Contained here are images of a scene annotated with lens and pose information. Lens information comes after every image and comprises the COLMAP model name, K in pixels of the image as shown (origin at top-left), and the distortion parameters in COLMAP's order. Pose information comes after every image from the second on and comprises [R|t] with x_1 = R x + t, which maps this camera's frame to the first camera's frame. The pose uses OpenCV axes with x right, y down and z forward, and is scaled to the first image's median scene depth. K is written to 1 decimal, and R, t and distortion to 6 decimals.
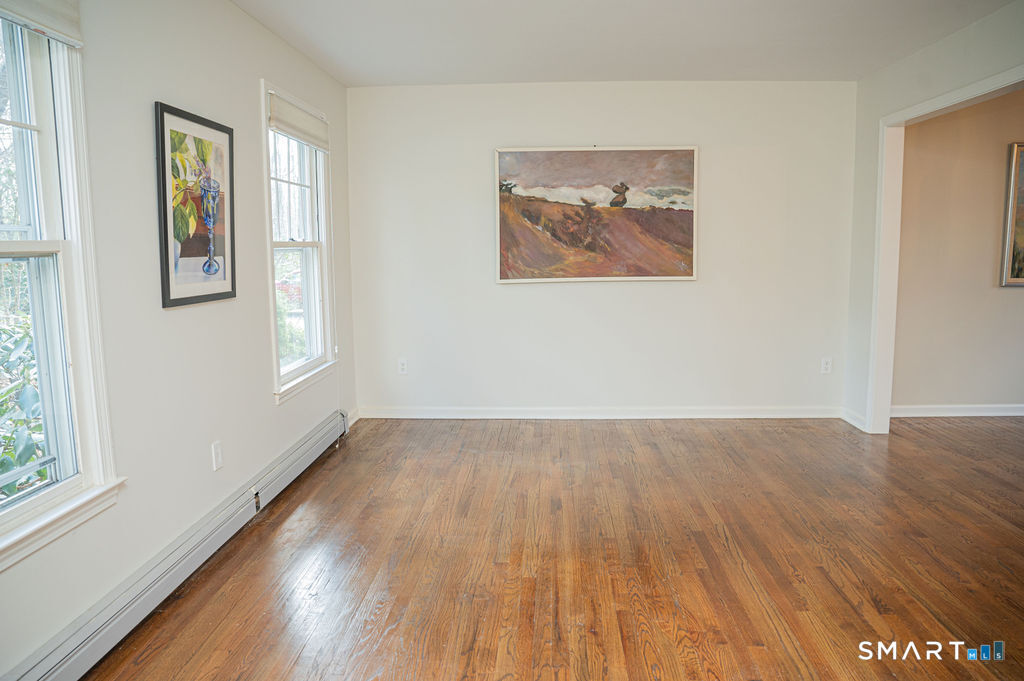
lens RADIAL K [[714.3, 0, 512.0], [0, 714.3, 340.5], [0, 0, 1]] dist [-0.143802, 0.088301]
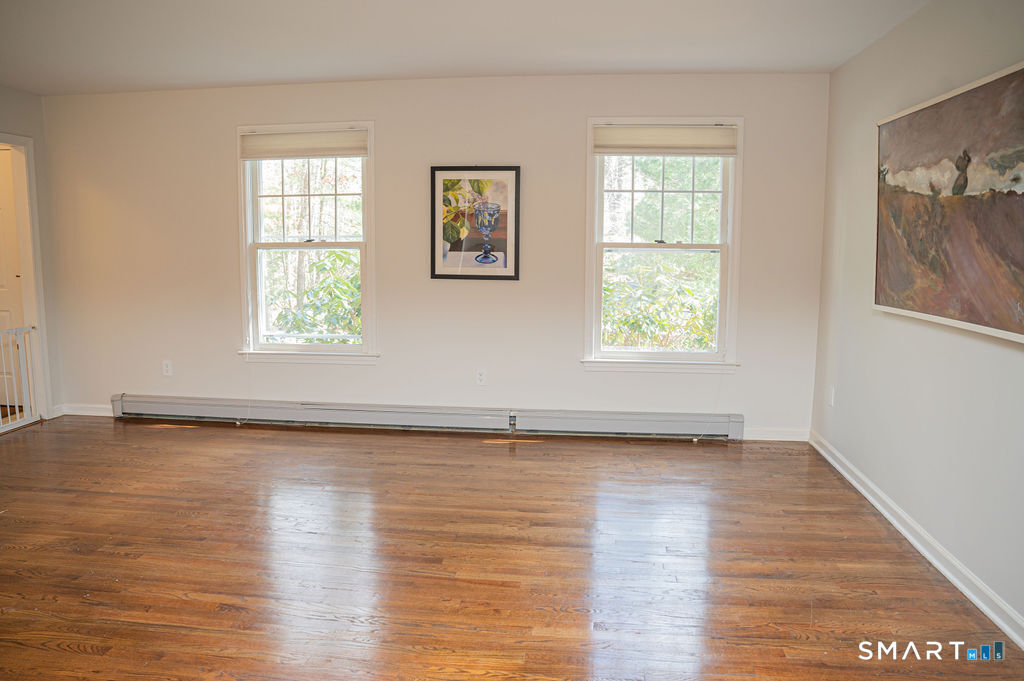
lens RADIAL K [[714.3, 0, 512.0], [0, 714.3, 340.5], [0, 0, 1]] dist [-0.143802, 0.088301]
pose [[-0.061125, 0.151893, -0.986505, 0.719906], [-0.136036, 0.977863, 0.158992, -0.113065], [0.988816, 0.143919, -0.039109, 0.687006]]
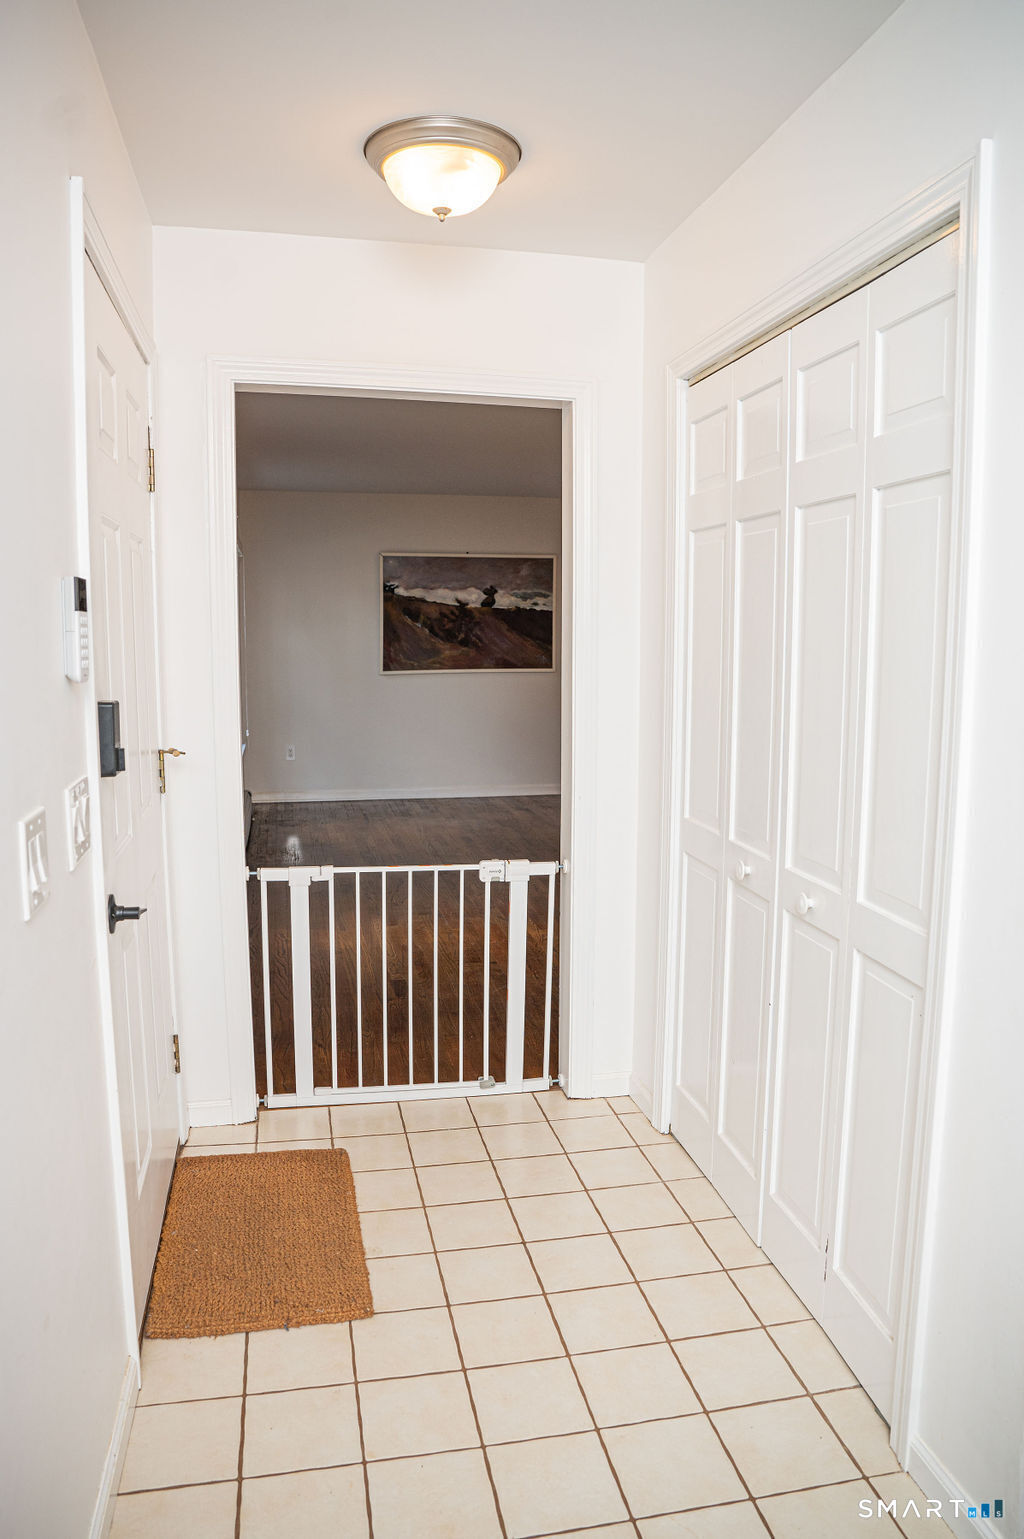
lens RADIAL K [[1073.5, 0, 512.0], [0, 1073.5, 769.5], [0, 0, 1]] dist [-0.143802, 0.088301]
pose [[0.967032, -0.018263, 0.253998, -0.253090], [0.019718, 0.999801, -0.003180, 0.077660], [-0.253889, 0.008083, 0.967200, -0.665229]]
